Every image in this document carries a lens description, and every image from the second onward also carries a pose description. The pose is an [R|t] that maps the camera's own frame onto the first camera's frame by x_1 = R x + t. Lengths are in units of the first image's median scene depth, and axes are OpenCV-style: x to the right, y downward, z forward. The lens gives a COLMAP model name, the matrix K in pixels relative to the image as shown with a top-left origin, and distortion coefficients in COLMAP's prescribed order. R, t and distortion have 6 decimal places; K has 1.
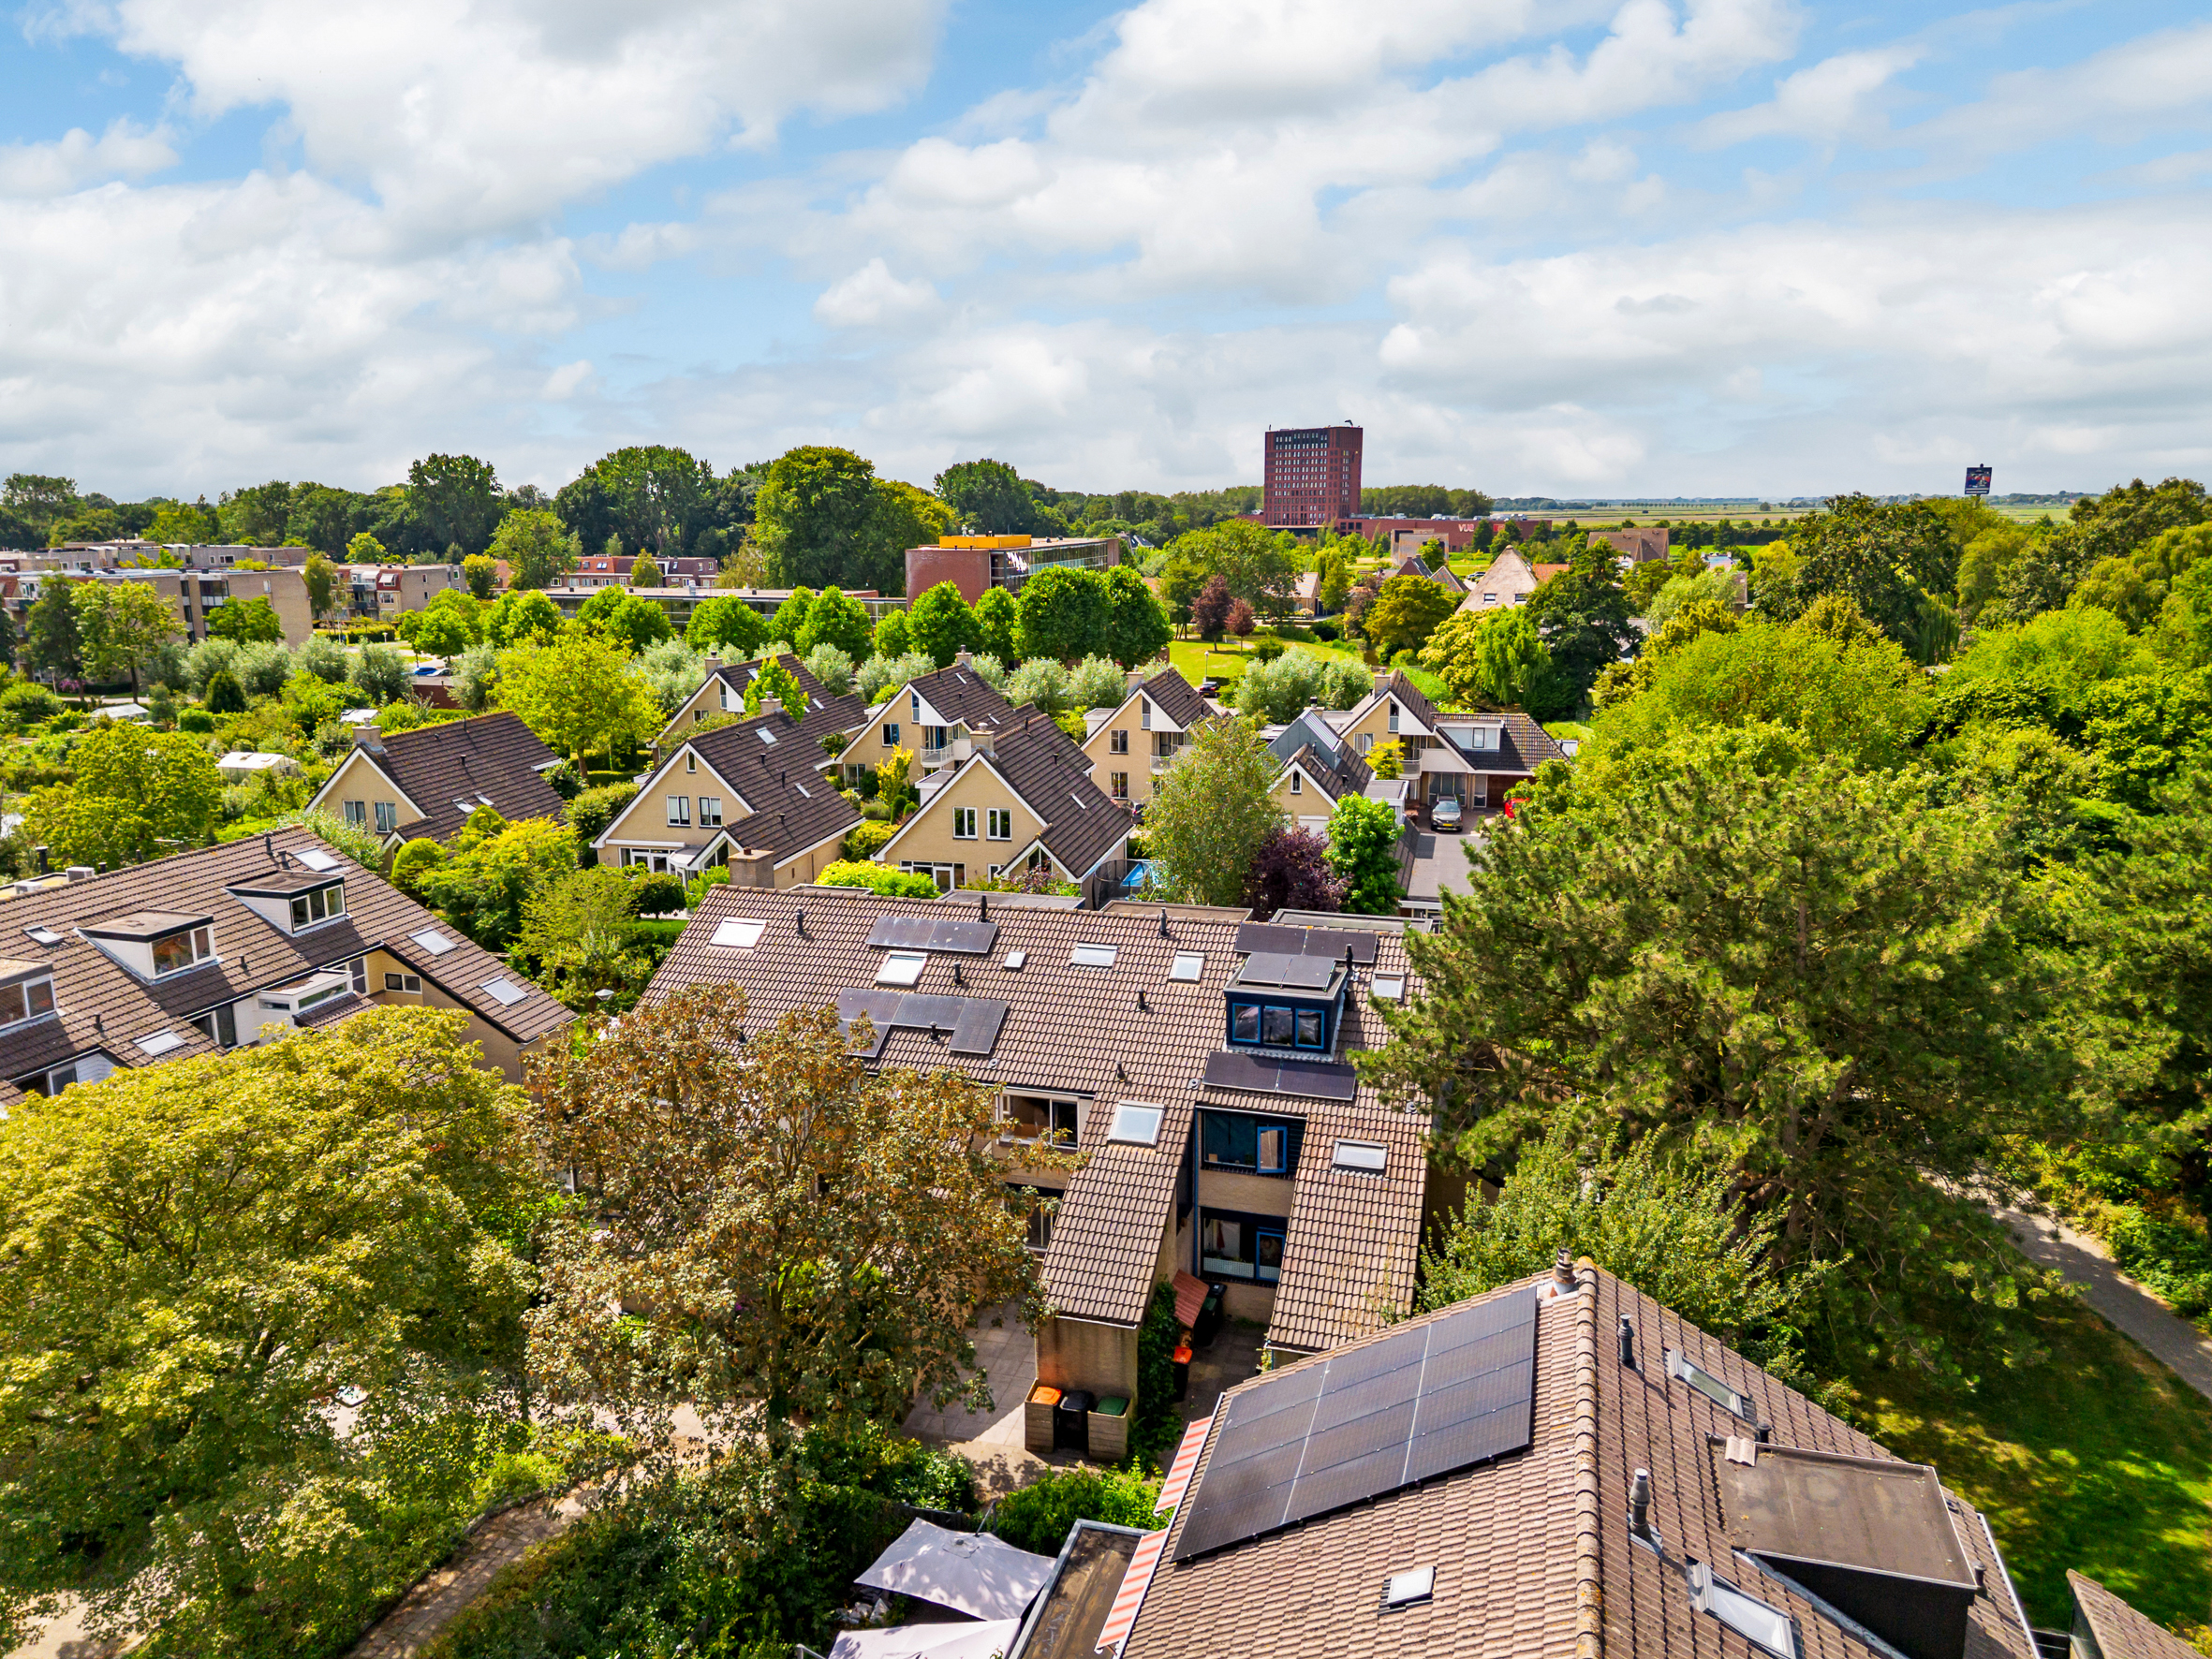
lens RADIAL K [[1597.9, 0, 1106.0], [0, 1597.9, 829.5], [0, 0, 1]] dist [-0.002598, -0.000592]
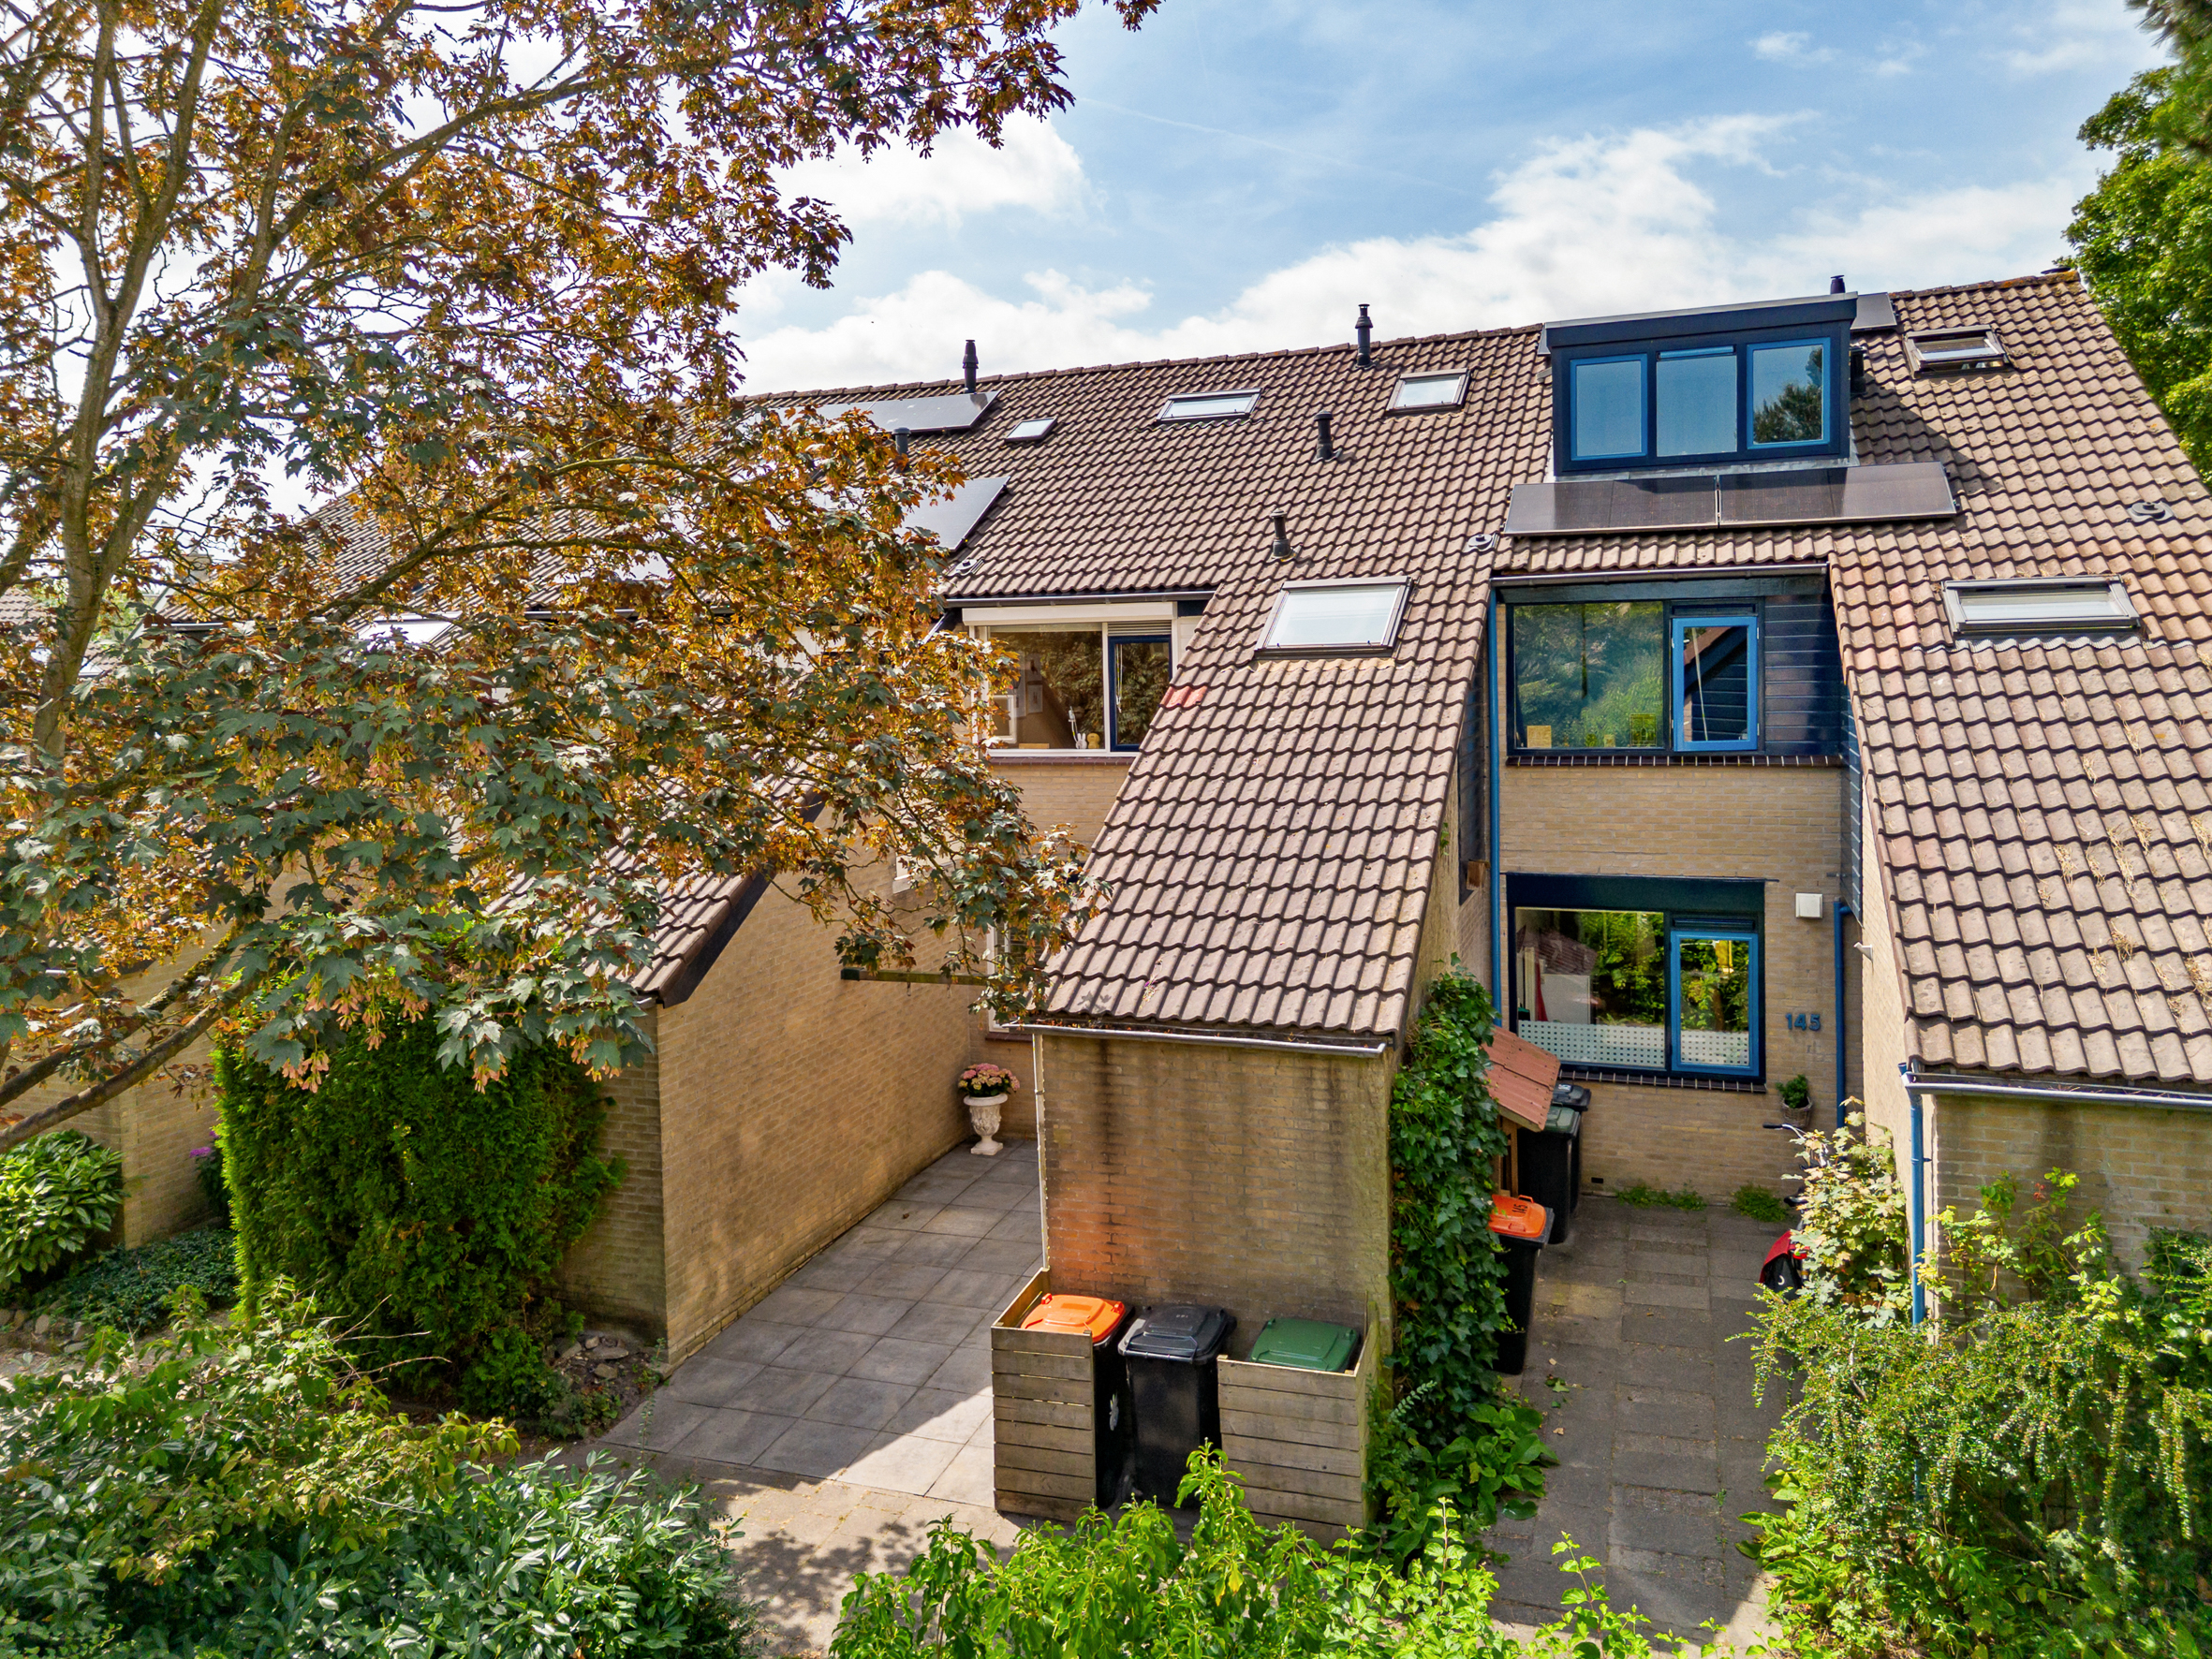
lens RADIAL K [[1526.8, 0, 1106.0], [0, 1526.8, 829.5], [0, 0, 1]] dist [0.032110, -0.000073]
pose [[0.998077, -0.010290, -0.061120, -0.012743], [0.001420, 0.989659, -0.143436, 0.300887], [0.061964, 0.143073, 0.987771, 0.699391]]
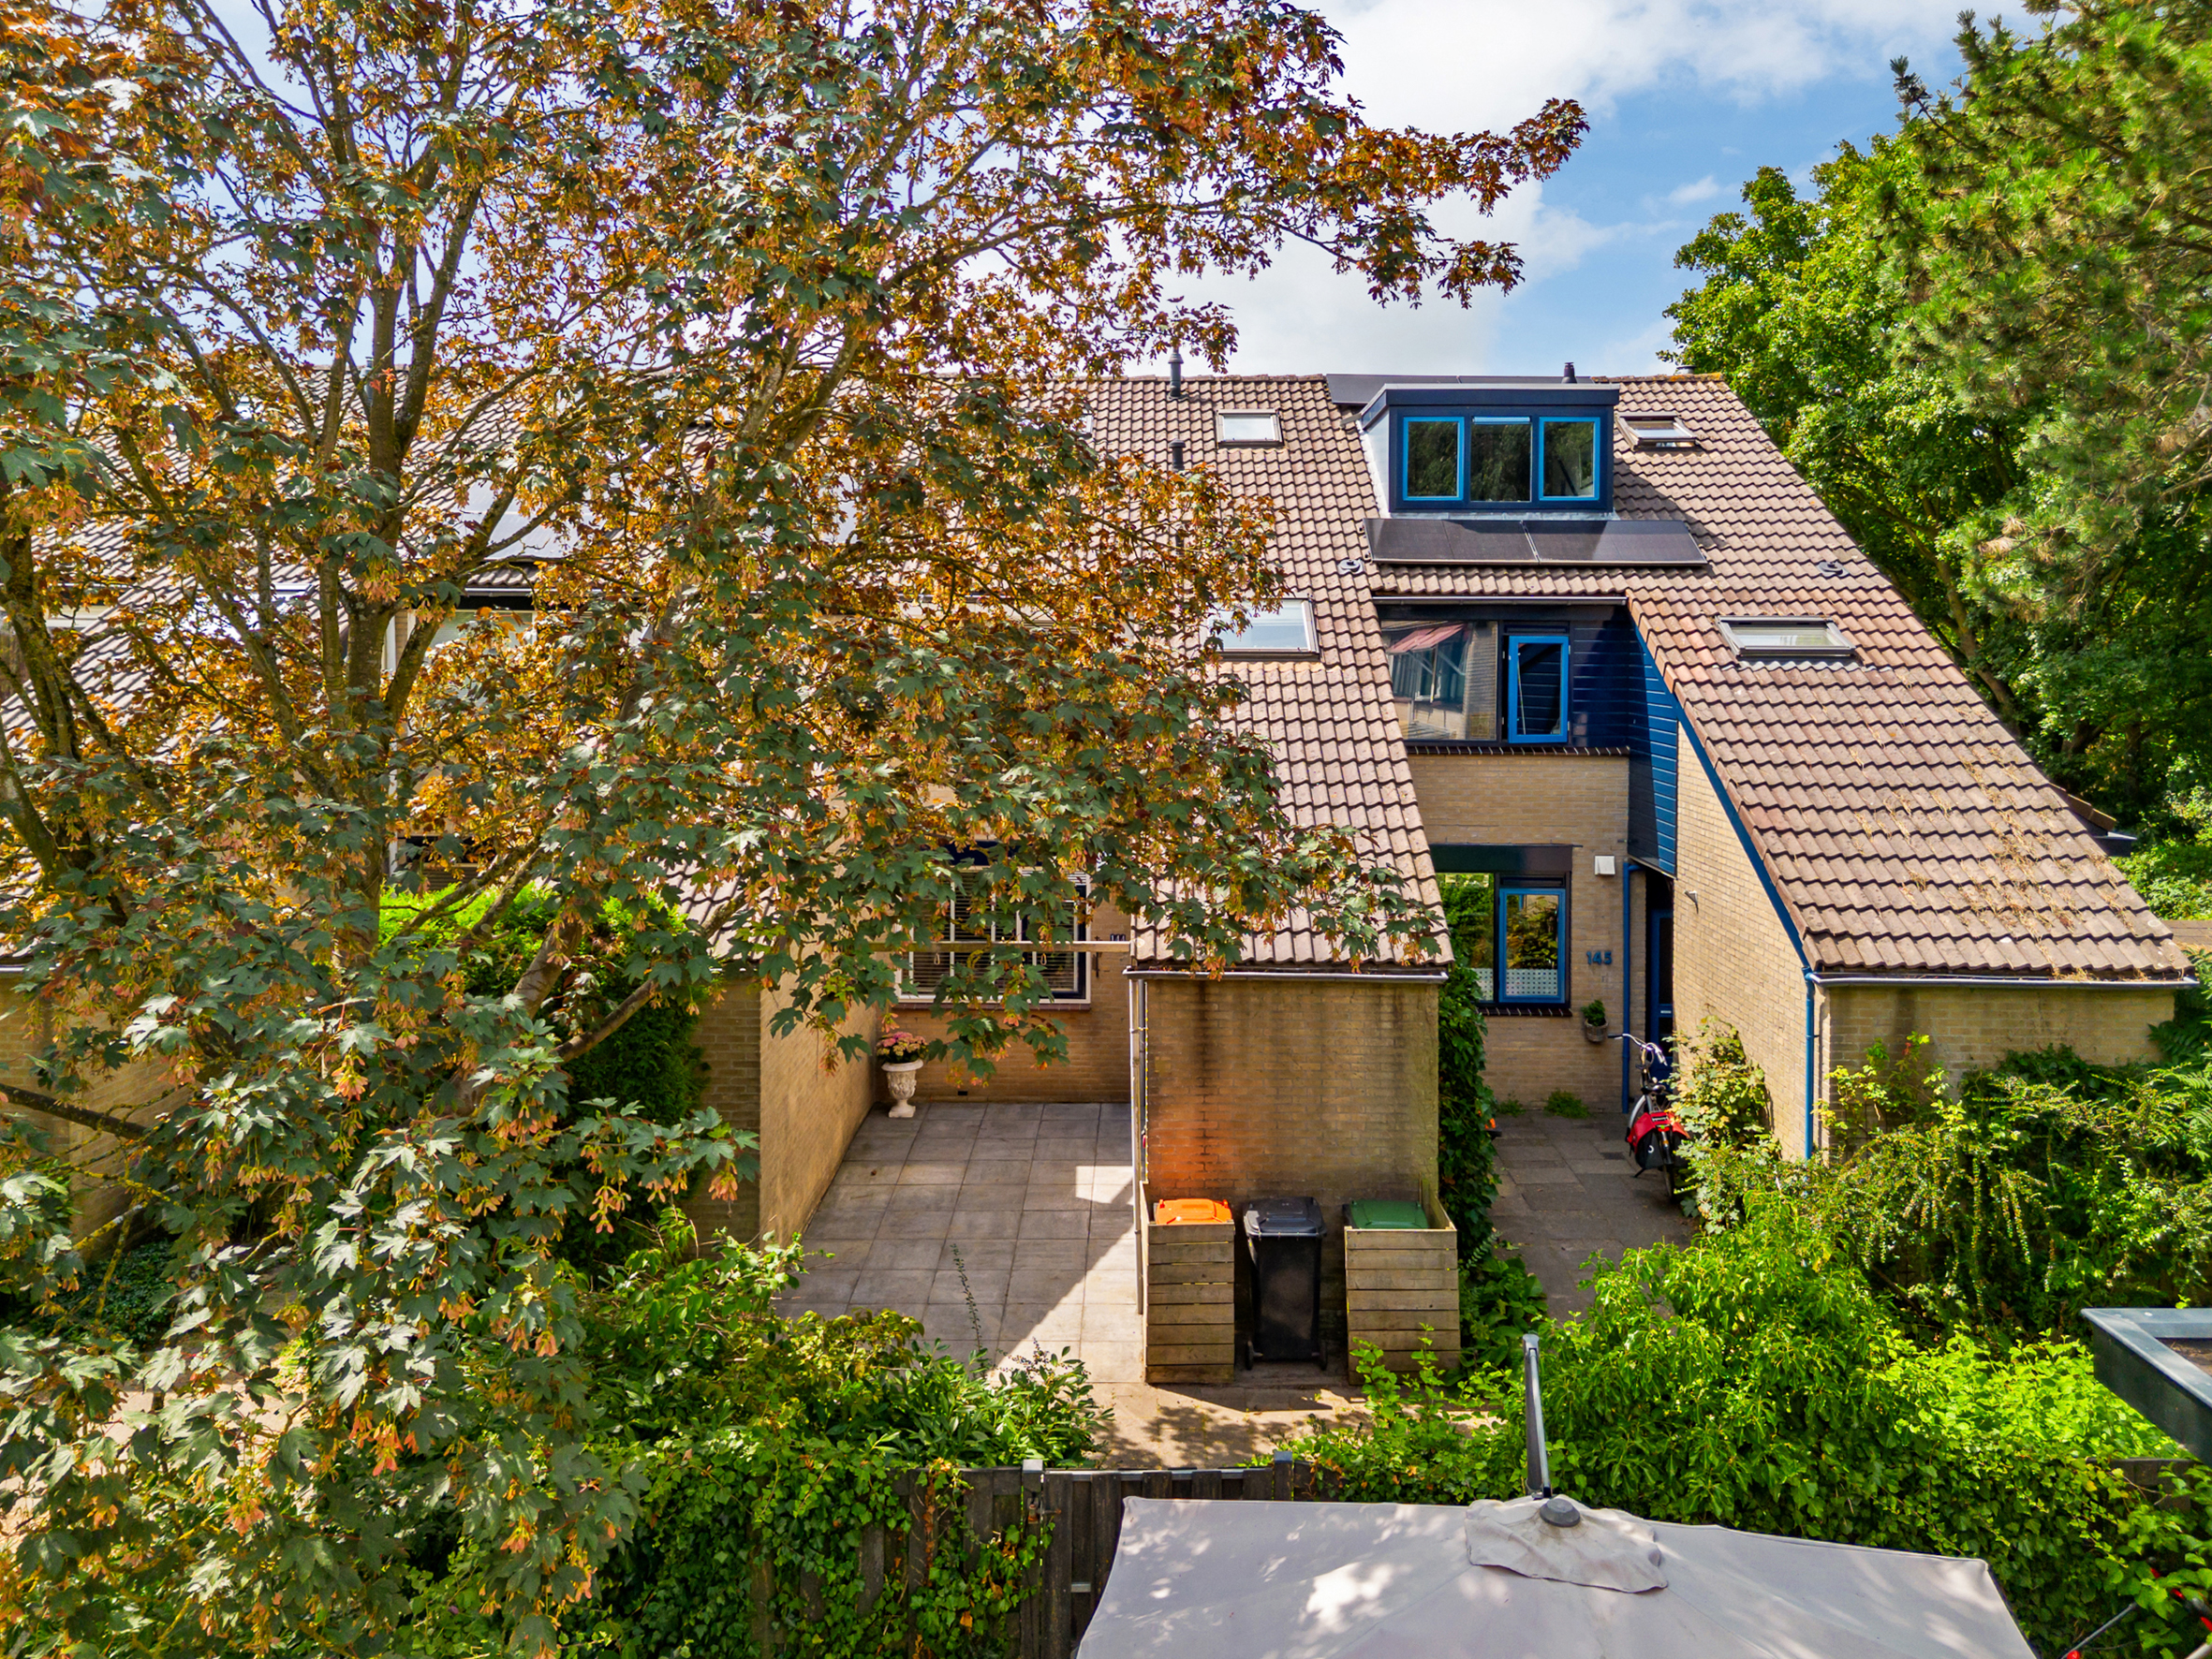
lens RADIAL K [[1585.0, 0, 1106.4], [0, 1585.0, 790.5], [0, 0, 1]] dist [0.043646, 0.002262]
pose [[0.964559, -0.013633, 0.263515, -0.141521], [0.055817, 0.986607, -0.153266, 0.309630], [-0.257896, 0.162543, 0.952402, 0.651149]]
